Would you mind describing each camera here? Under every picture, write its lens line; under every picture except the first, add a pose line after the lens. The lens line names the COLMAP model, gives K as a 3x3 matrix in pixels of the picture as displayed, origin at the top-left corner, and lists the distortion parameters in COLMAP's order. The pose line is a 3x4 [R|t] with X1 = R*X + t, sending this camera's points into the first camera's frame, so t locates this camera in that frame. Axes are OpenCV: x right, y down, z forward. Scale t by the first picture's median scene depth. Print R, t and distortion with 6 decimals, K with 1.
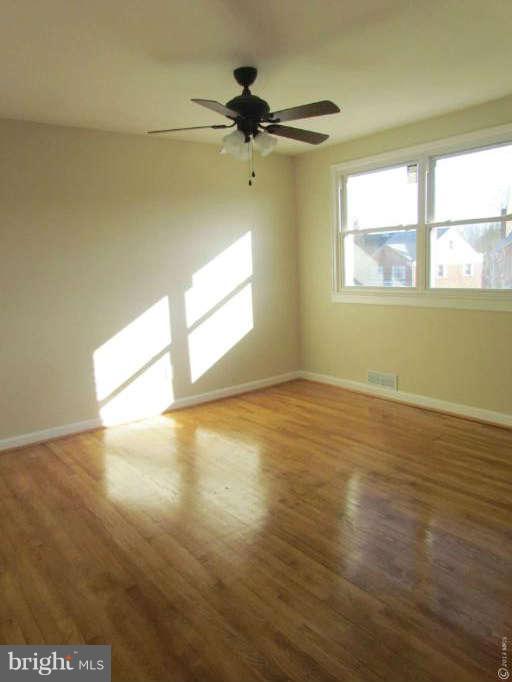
lens RADIAL K [[491.0, 0, 258.0], [0, 491.0, 345.4], [0, 0, 1]] dist [-0.021391, 0.008110]
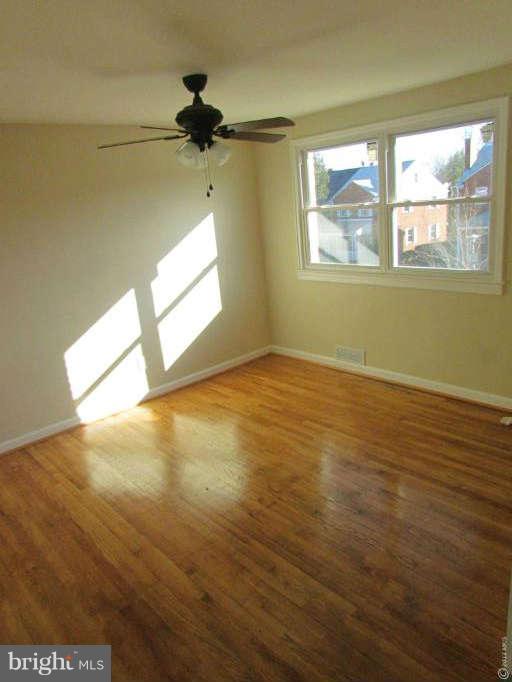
lens RADIAL K [[491.0, 0, 256.5], [0, 491.0, 339.6], [0, 0, 1]] dist [-0.021391, 0.008110]
pose [[0.996584, -0.066483, 0.048984, 0.010413], [0.060430, 0.991398, 0.116096, -0.122295], [-0.056281, -0.112740, 0.992029, -0.011446]]
